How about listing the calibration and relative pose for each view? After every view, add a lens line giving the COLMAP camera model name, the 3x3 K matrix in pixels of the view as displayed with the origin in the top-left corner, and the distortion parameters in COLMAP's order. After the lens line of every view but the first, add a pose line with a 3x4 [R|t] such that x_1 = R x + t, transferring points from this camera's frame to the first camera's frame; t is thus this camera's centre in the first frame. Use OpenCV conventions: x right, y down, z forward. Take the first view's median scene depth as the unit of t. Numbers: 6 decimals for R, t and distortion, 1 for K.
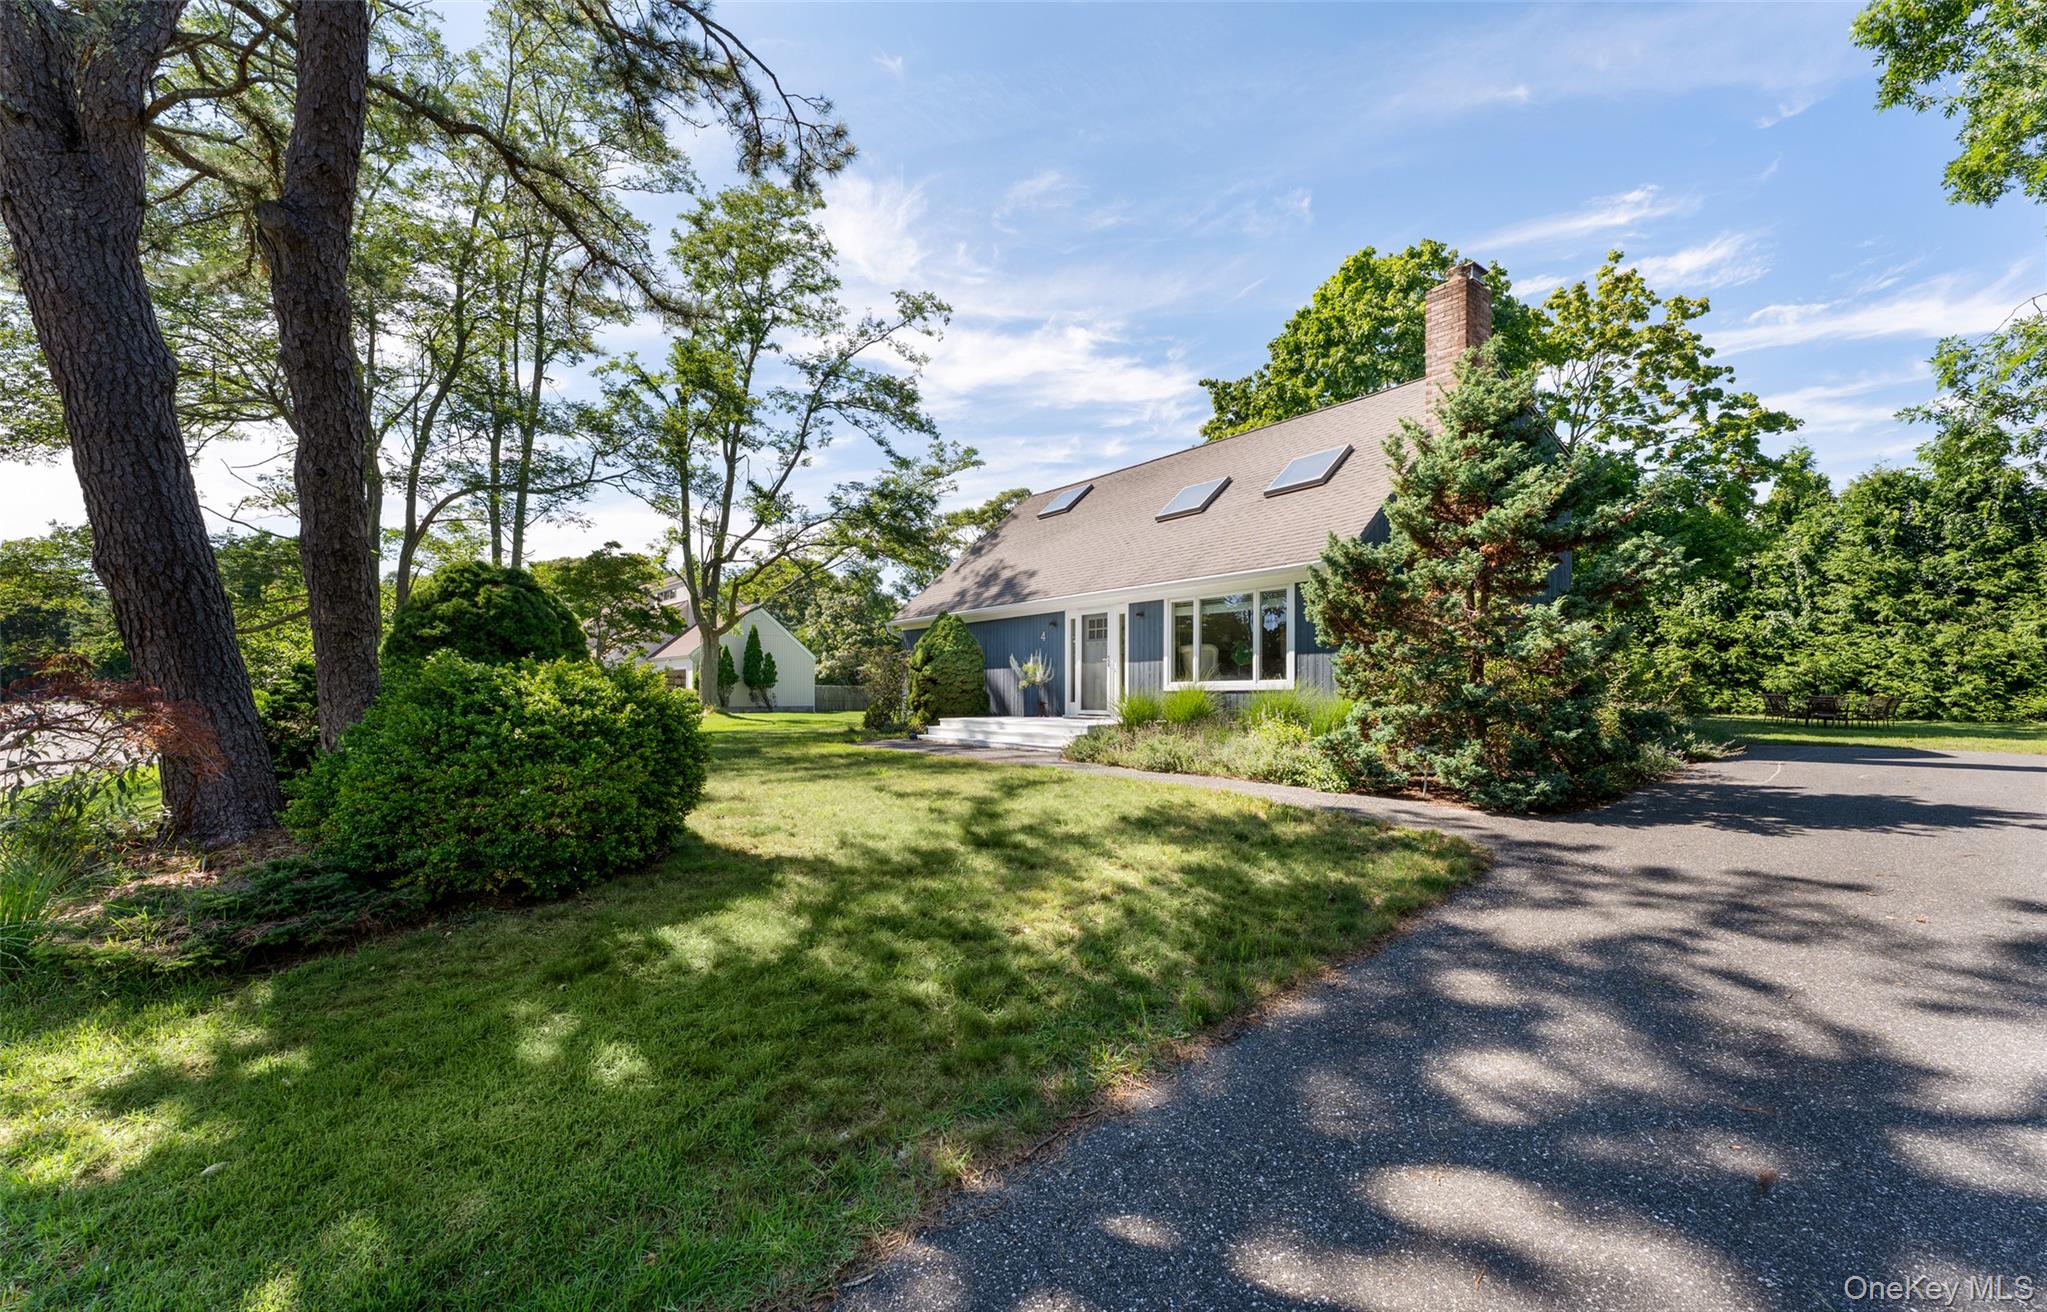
lens RADIAL K [[829.7, 0, 1034.8], [0, 829.7, 682.7], [0, 0, 1]] dist [-0.000371, -0.000570]
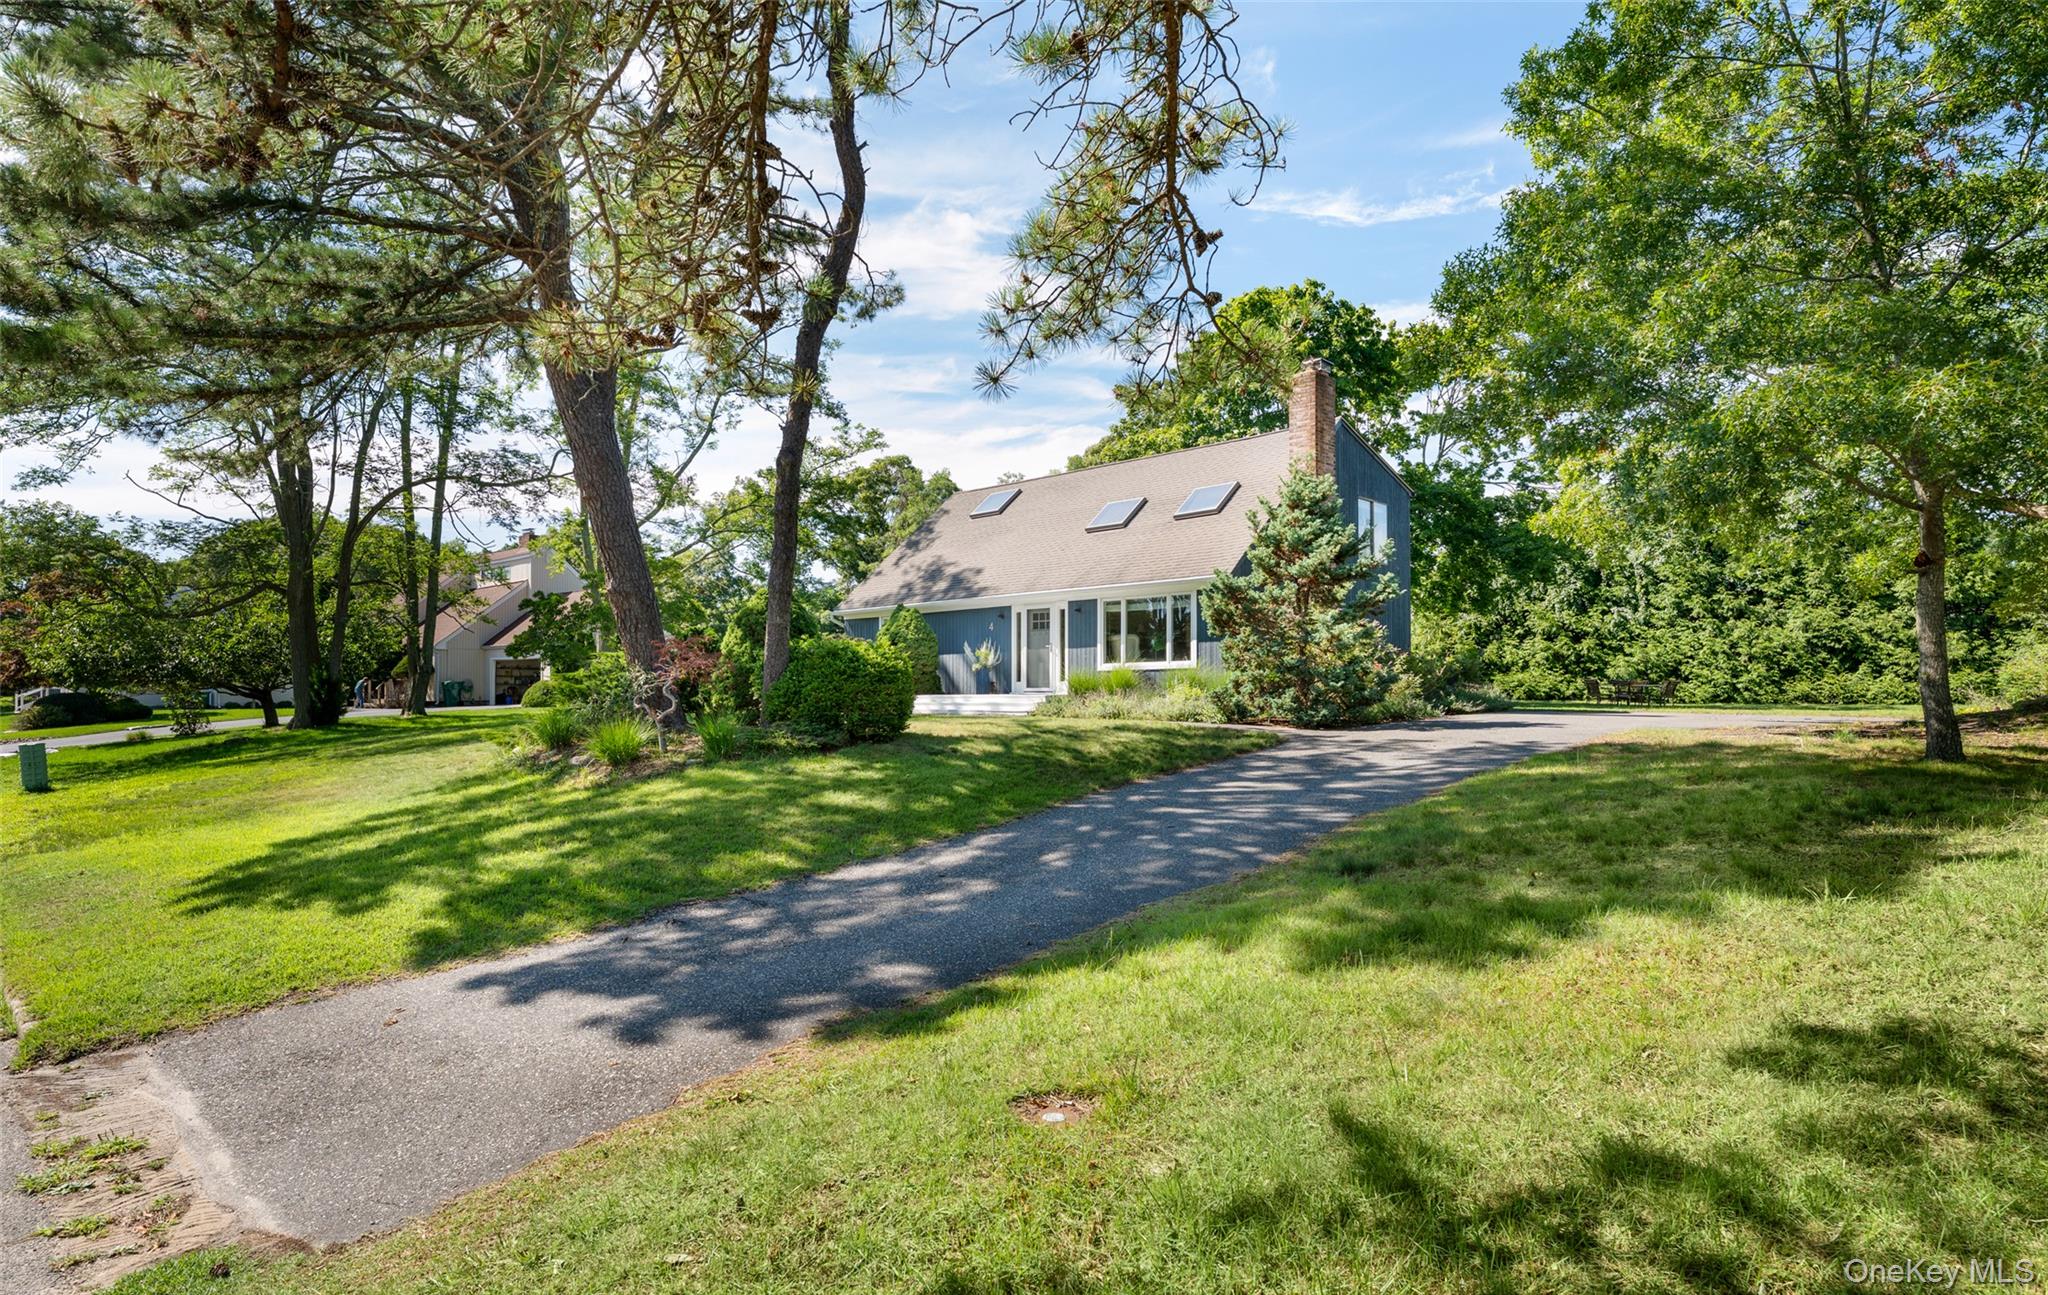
lens RADIAL K [[1083.3, 0, 1015.7], [0, 1083.3, 653.5], [0, 0, 1]] dist [-0.002973, 0.000503]
pose [[0.991167, 0.003852, 0.132563, -0.114052], [-0.000309, 0.999643, -0.026734, 0.017042], [-0.132618, 0.026457, 0.990814, -0.379903]]
